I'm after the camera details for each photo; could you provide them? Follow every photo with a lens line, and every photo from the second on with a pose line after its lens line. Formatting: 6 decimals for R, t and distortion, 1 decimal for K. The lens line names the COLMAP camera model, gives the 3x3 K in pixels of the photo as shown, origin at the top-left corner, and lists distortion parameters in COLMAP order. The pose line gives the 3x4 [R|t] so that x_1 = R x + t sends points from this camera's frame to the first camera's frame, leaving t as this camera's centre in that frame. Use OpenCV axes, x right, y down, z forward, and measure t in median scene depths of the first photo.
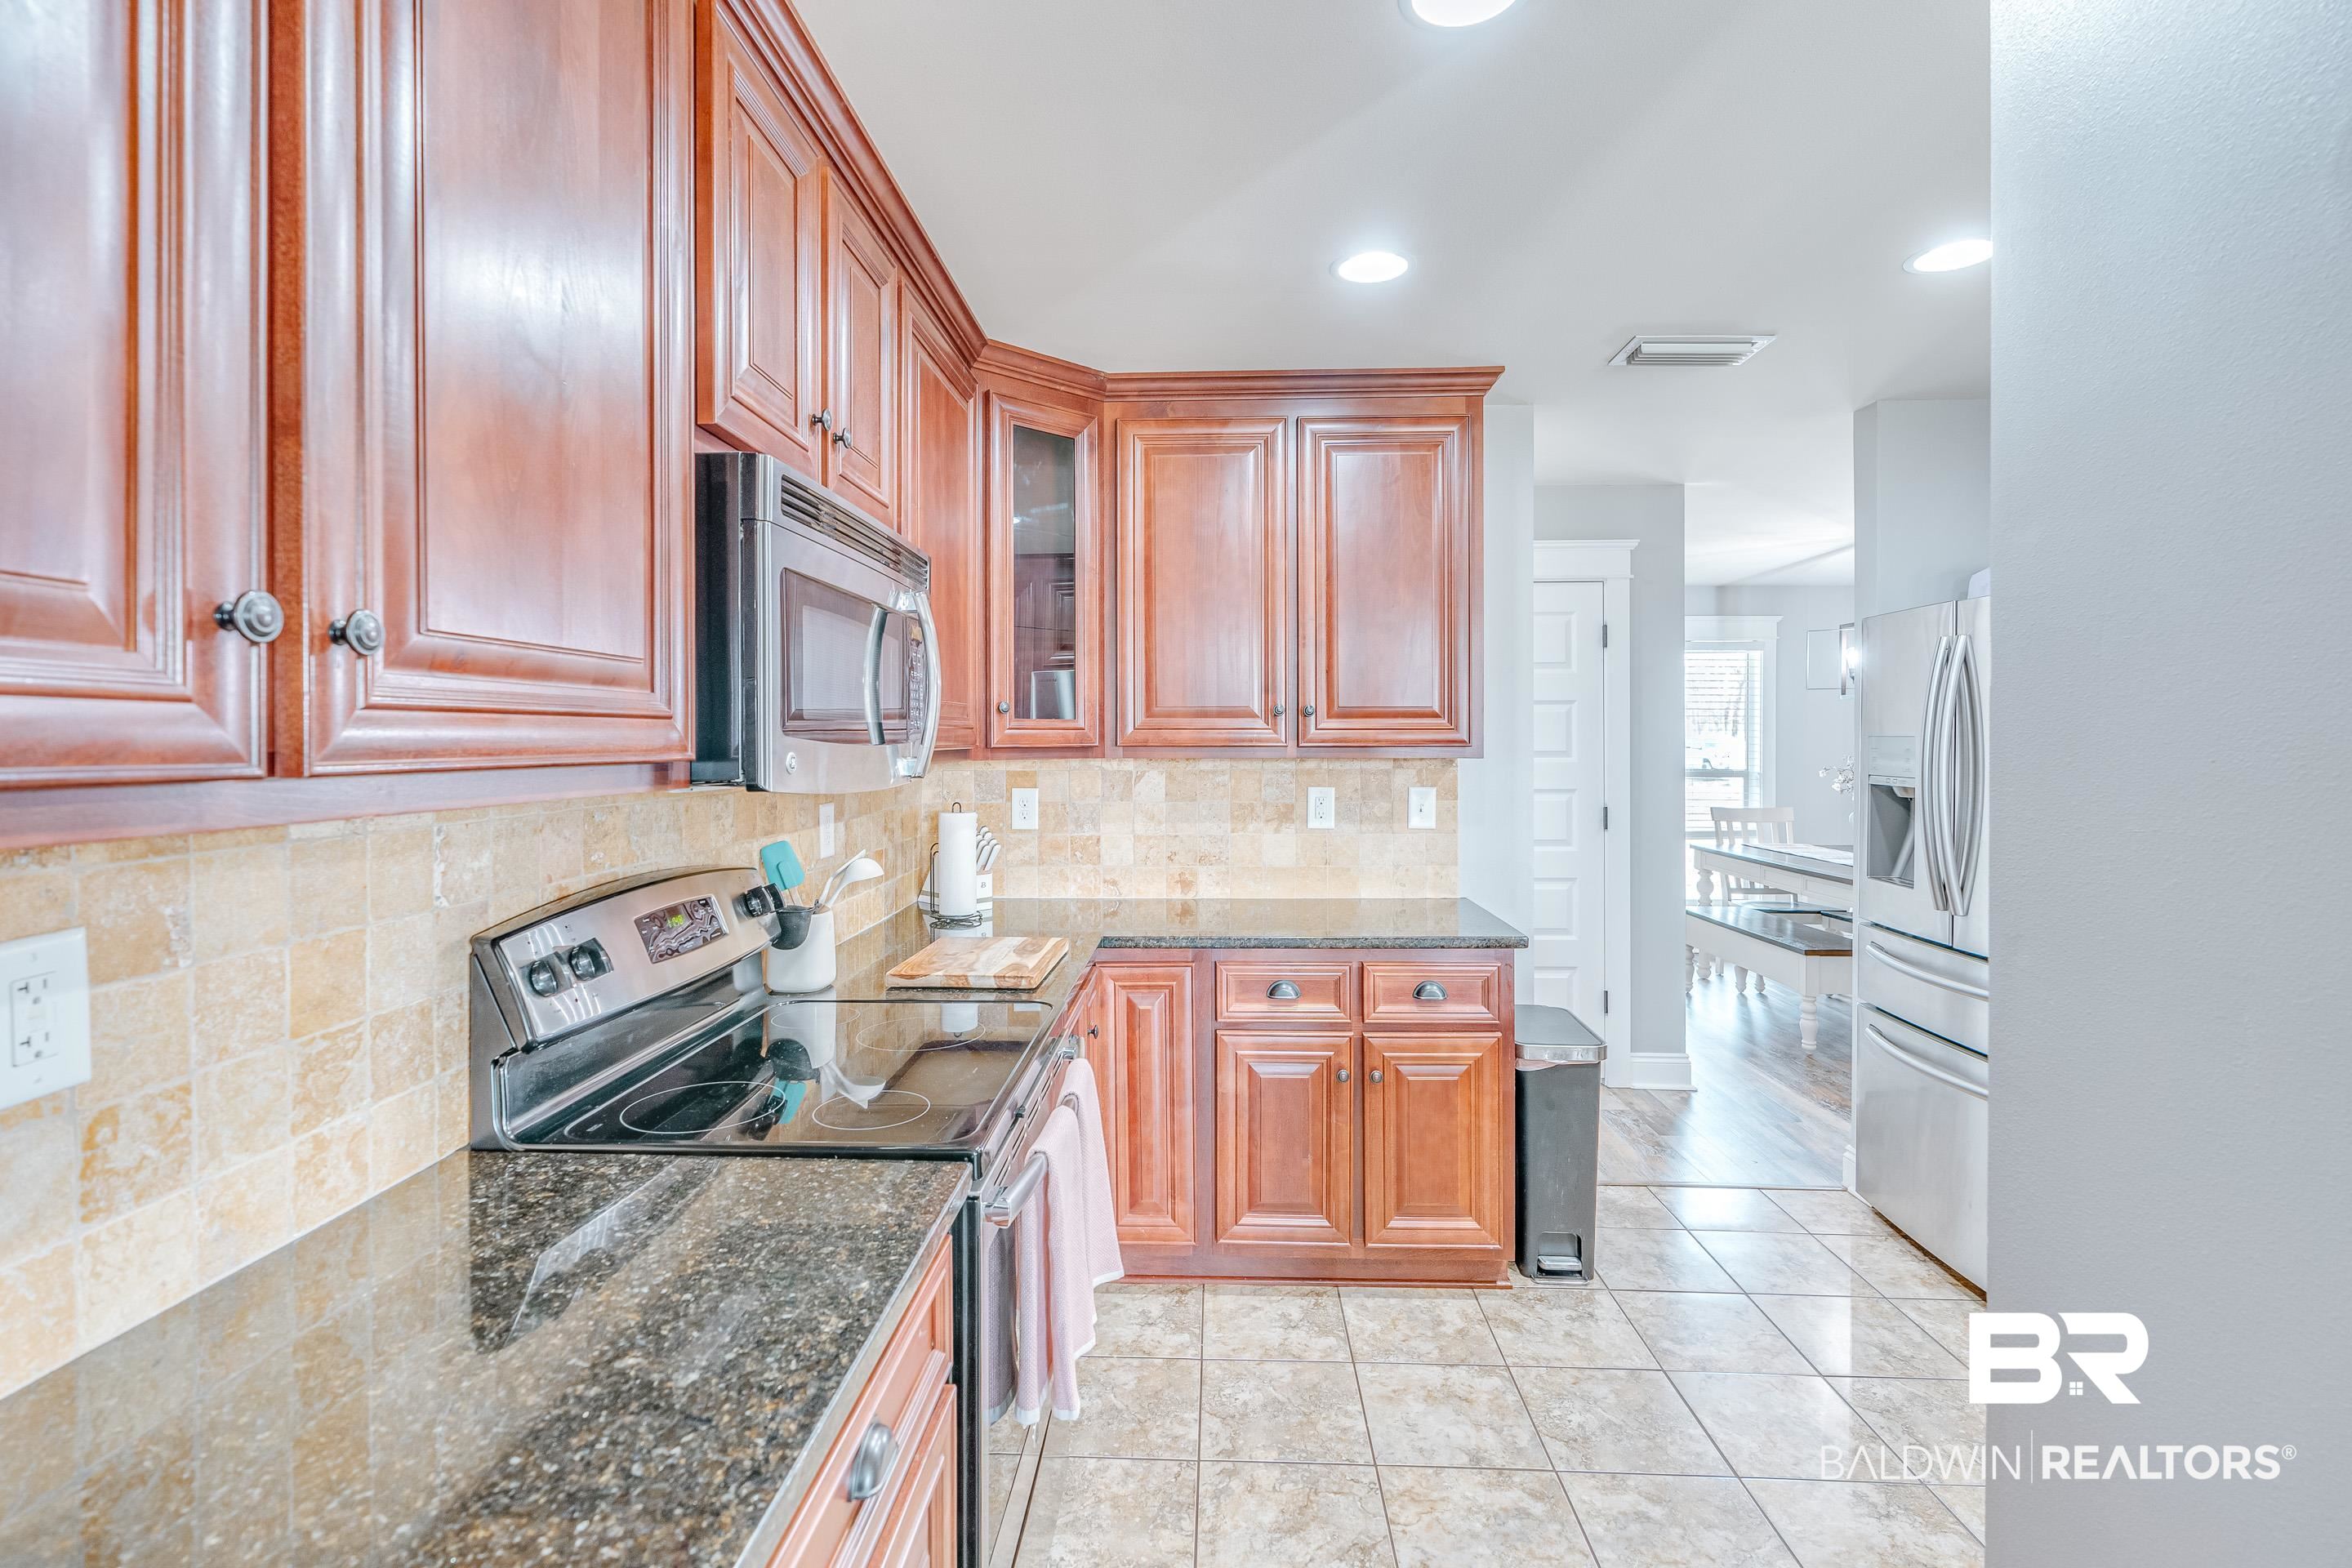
lens RADIAL K [[1051.7, 0, 1147.6], [0, 1051.7, 735.0], [0, 0, 1]] dist [-0.005927, 0.002200]
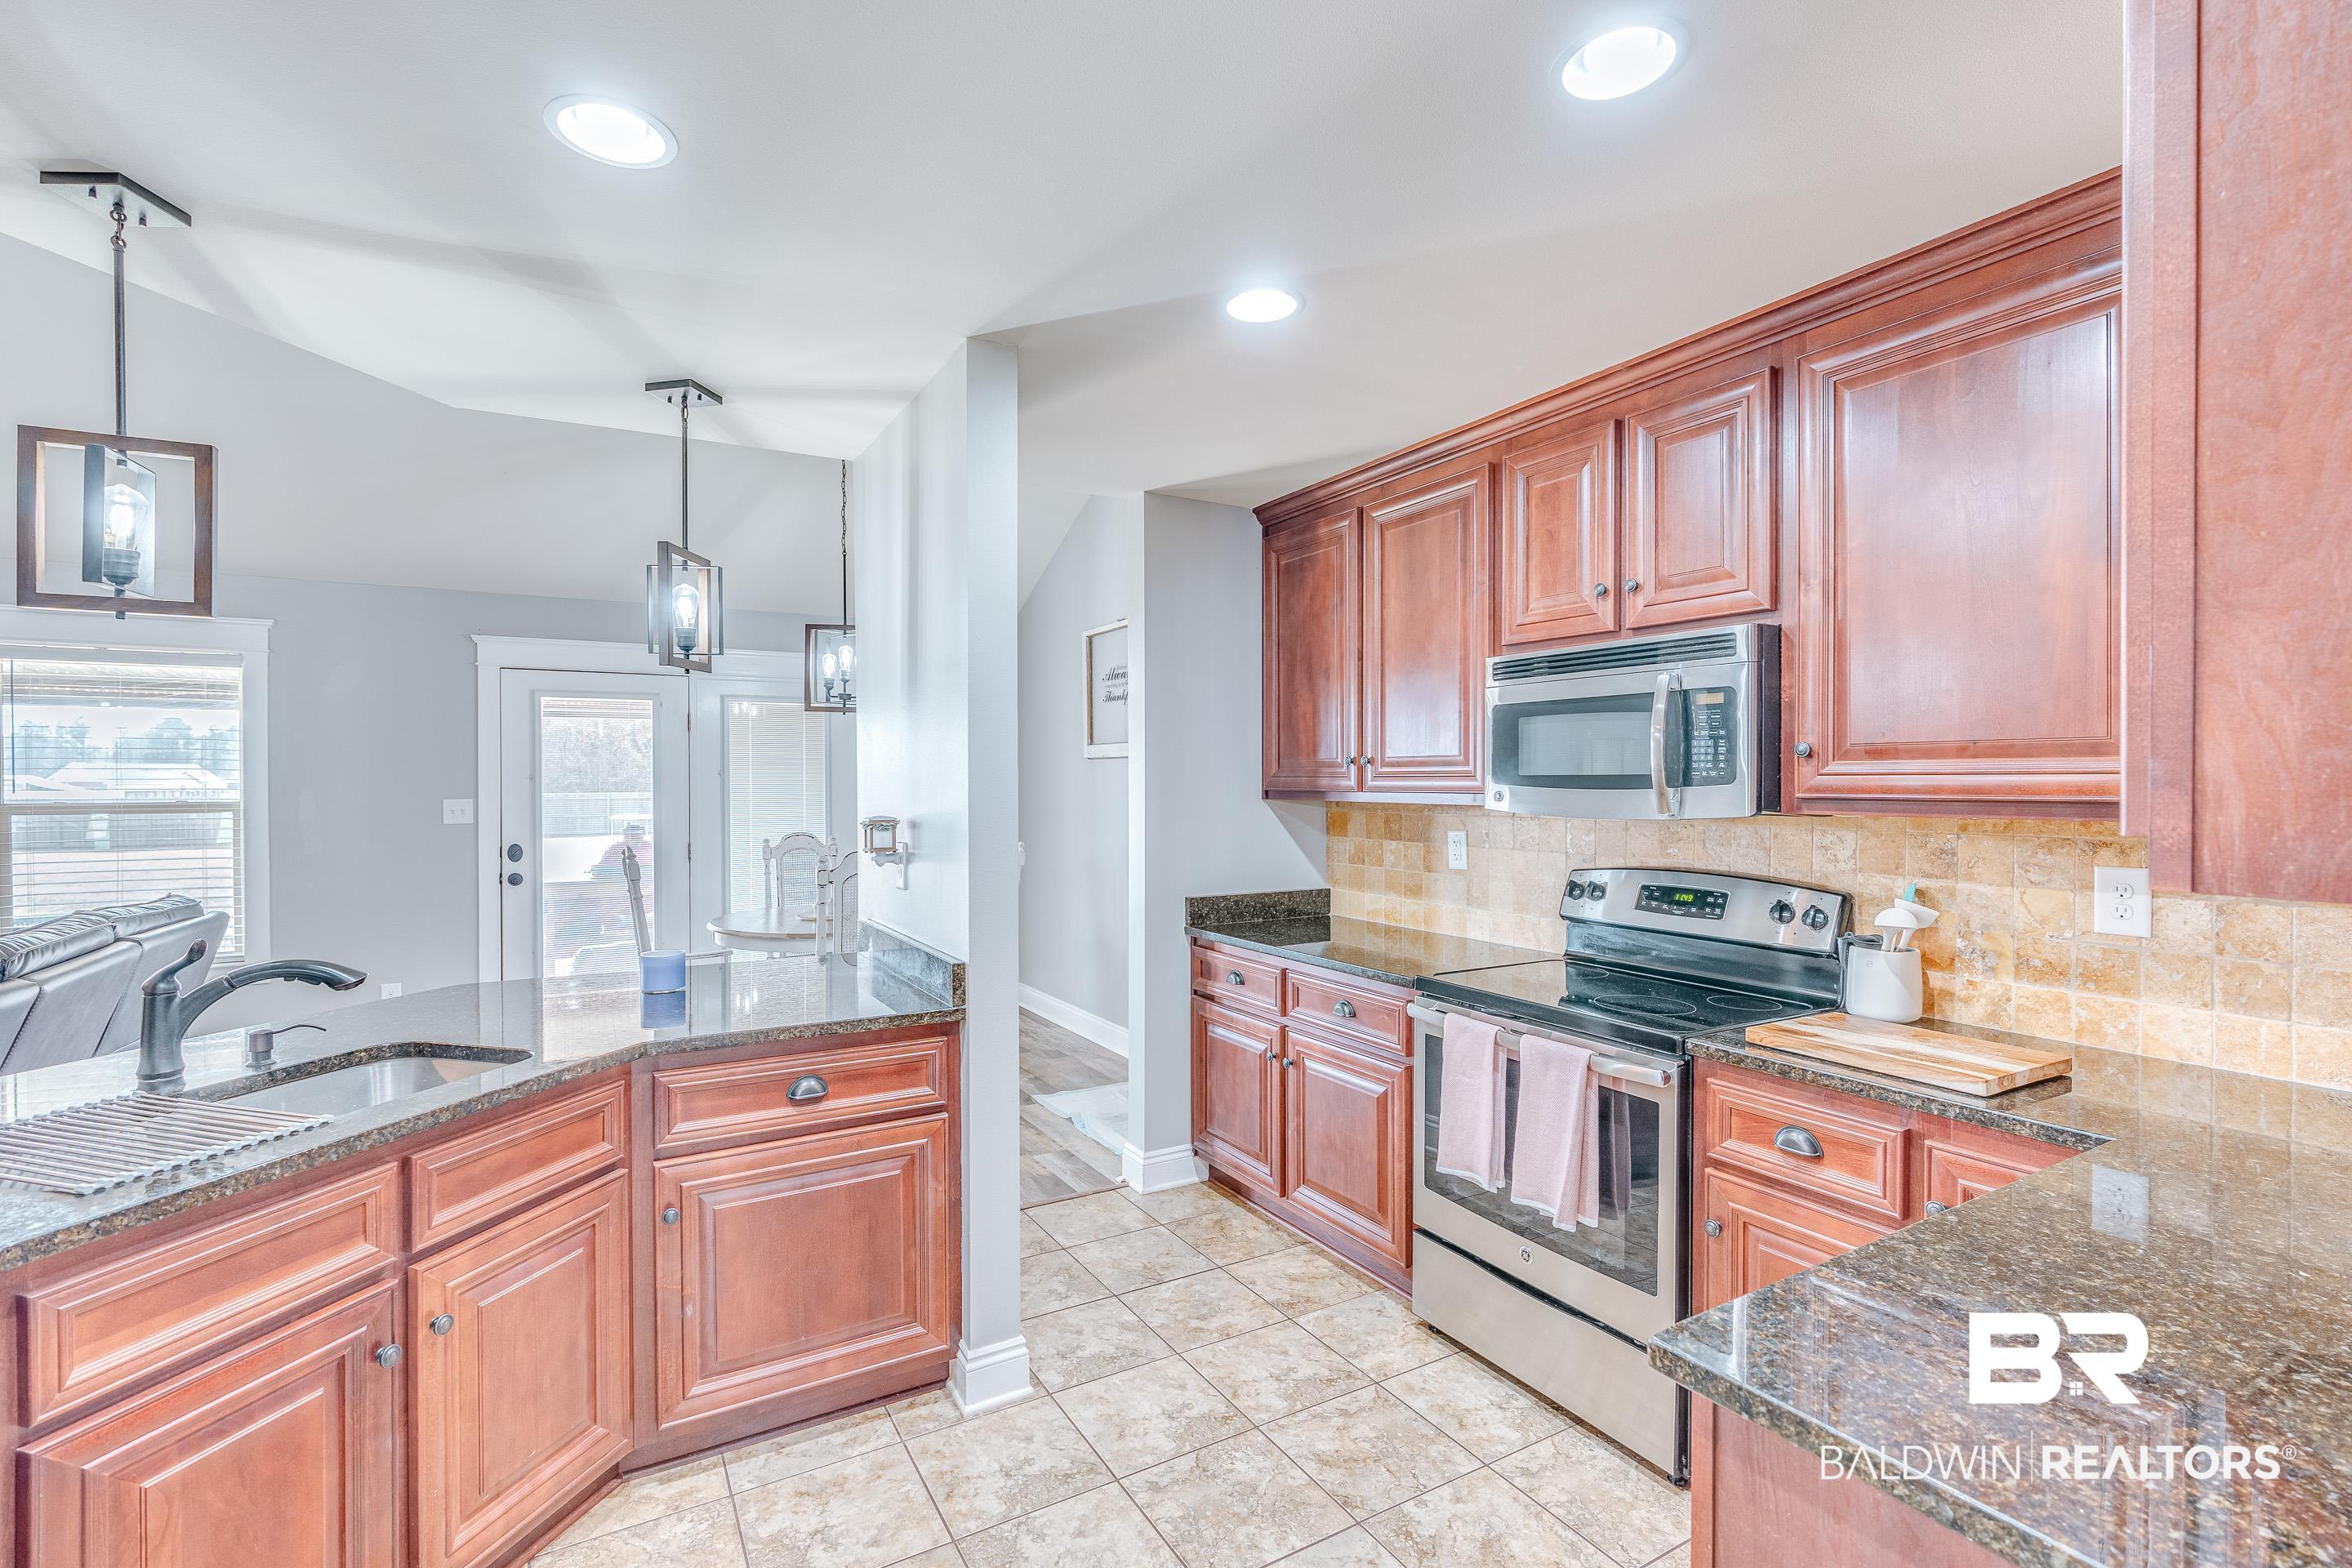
lens RADIAL K [[1051.7, 0, 1170.4], [0, 1051.7, 786.2], [0, 0, 1]] dist [-0.005927, 0.002200]
pose [[-0.837147, 0.010401, -0.546879, 1.426812], [0.008900, 0.999946, 0.005394, -0.011727], [0.546906, -0.000352, -0.837194, 2.521452]]
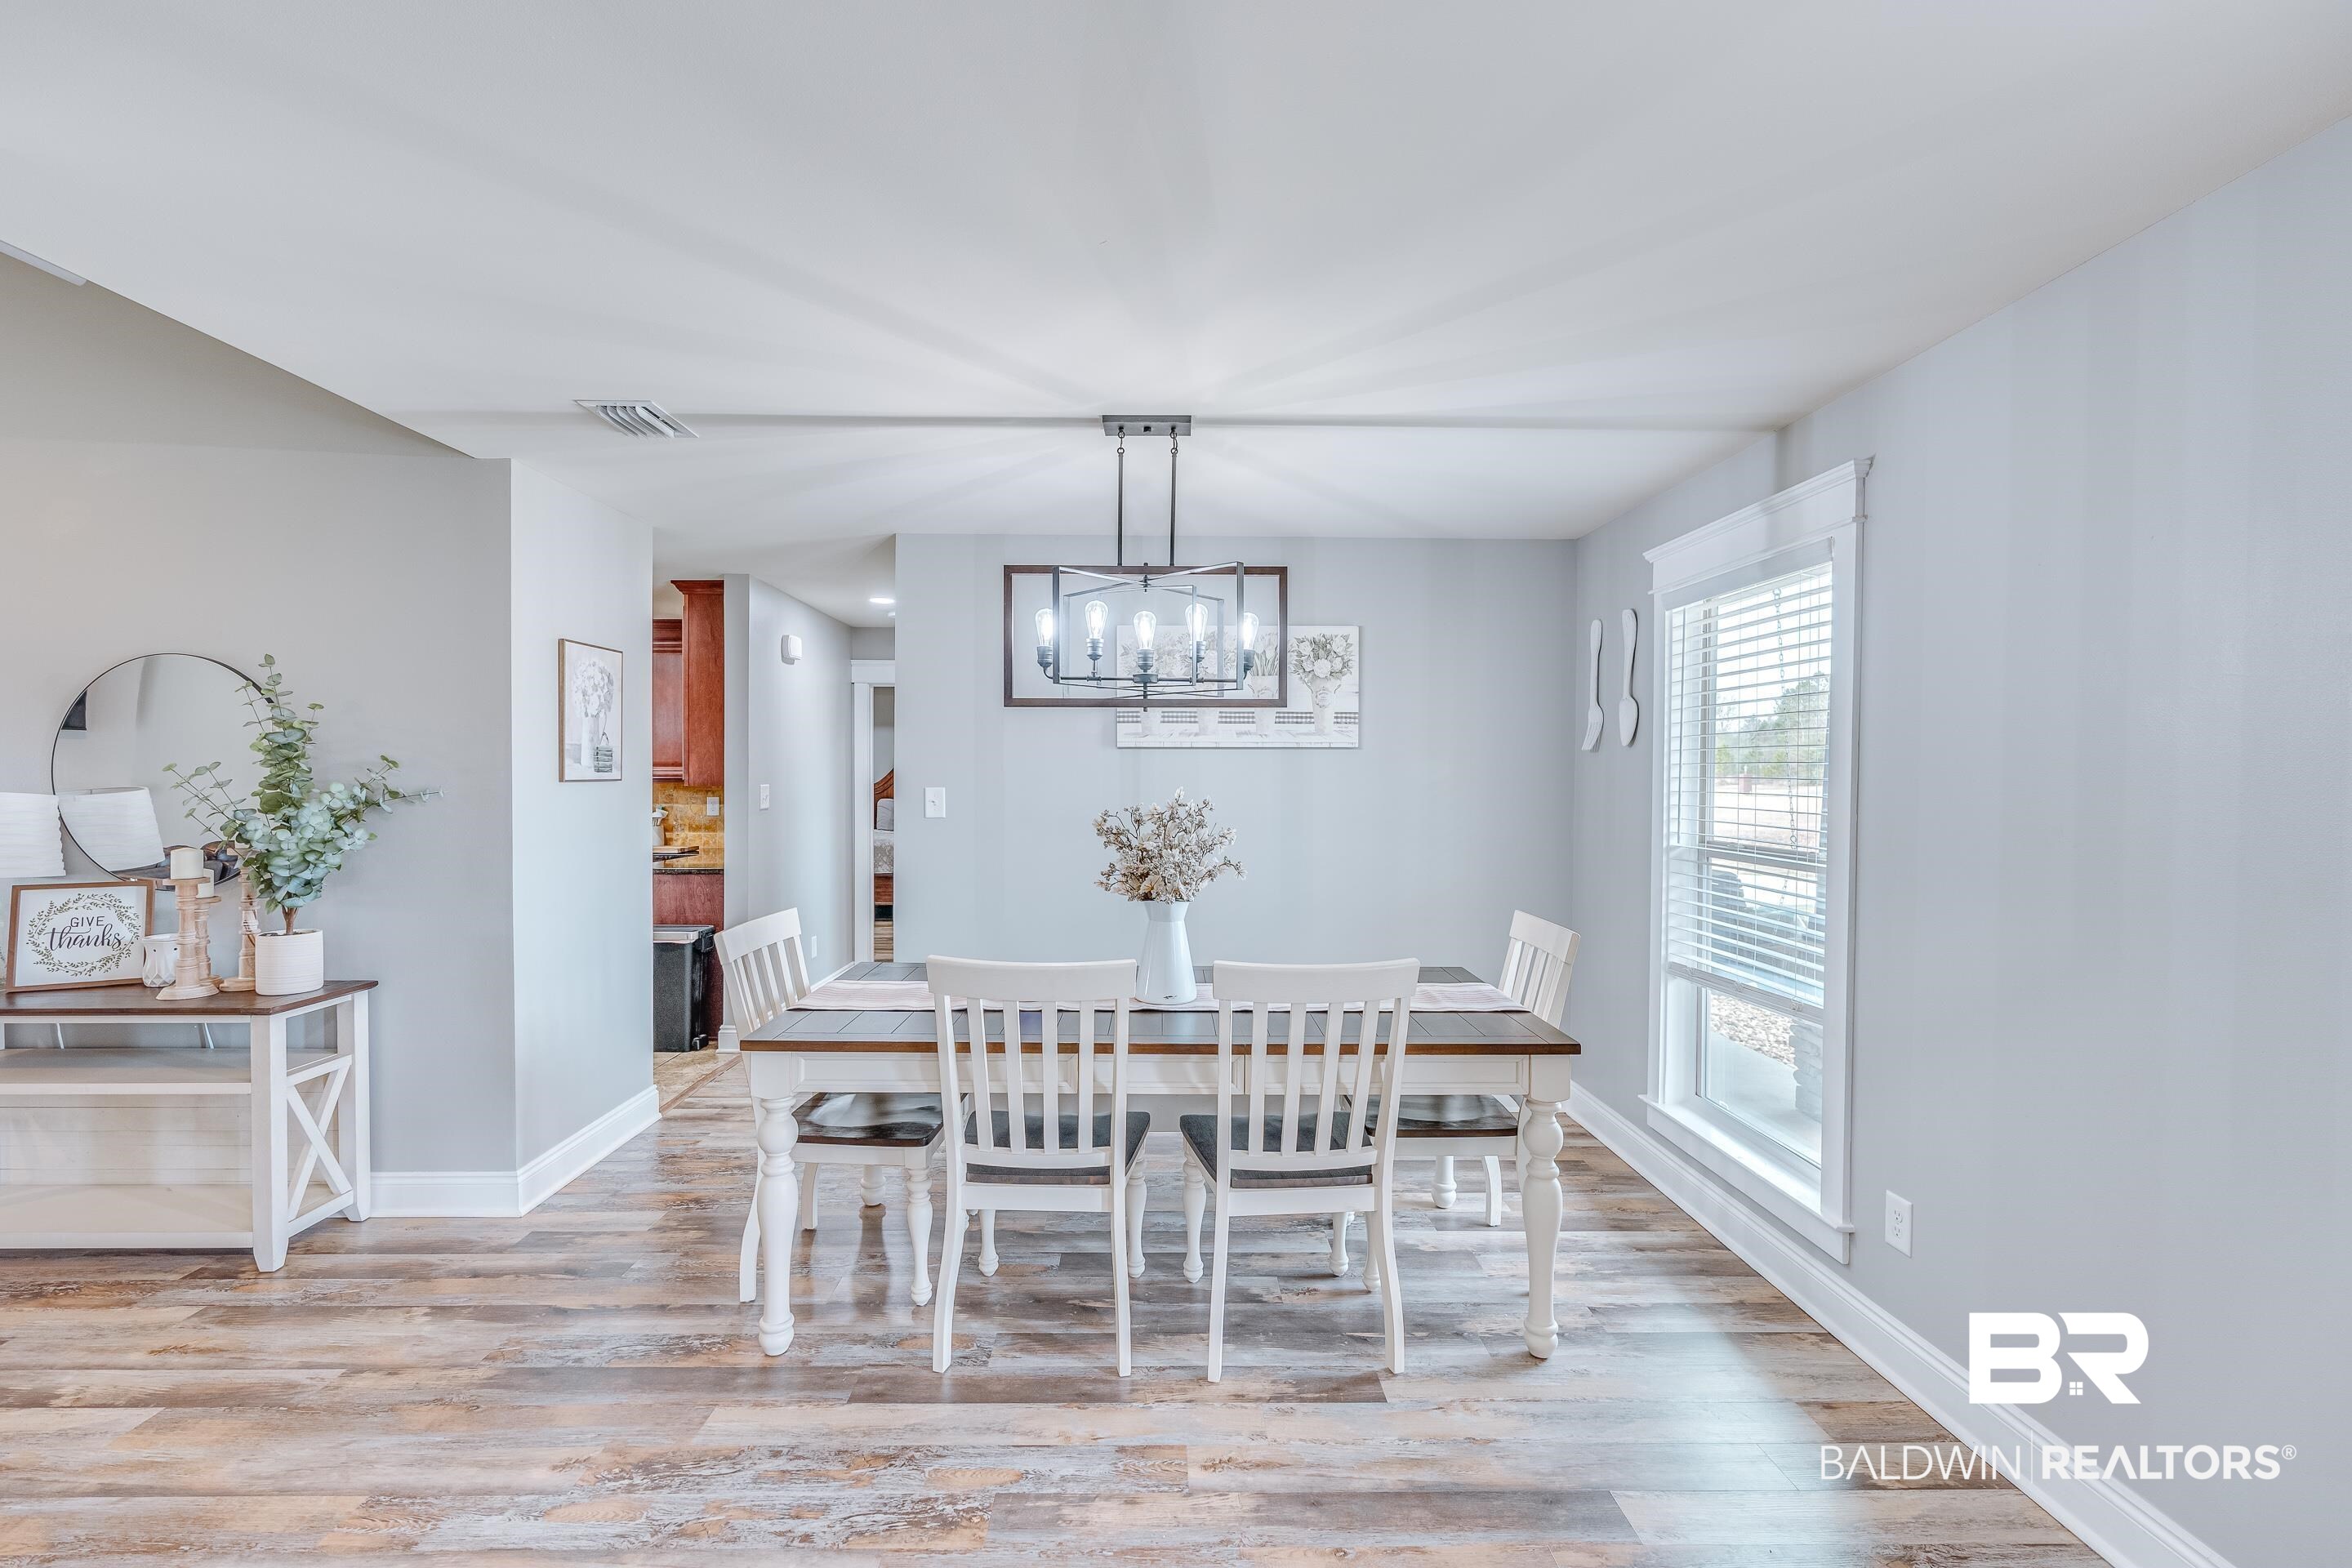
lens RADIAL K [[1051.7, 0, 1171.7], [0, 1051.7, 788.6], [0, 0, 1]] dist [-0.005927, 0.002200]
pose [[0.069226, 0.018756, -0.997425, 5.233575], [0.001385, 0.999820, 0.018897, -0.022054], [0.997600, -0.002690, 0.069187, 4.070362]]
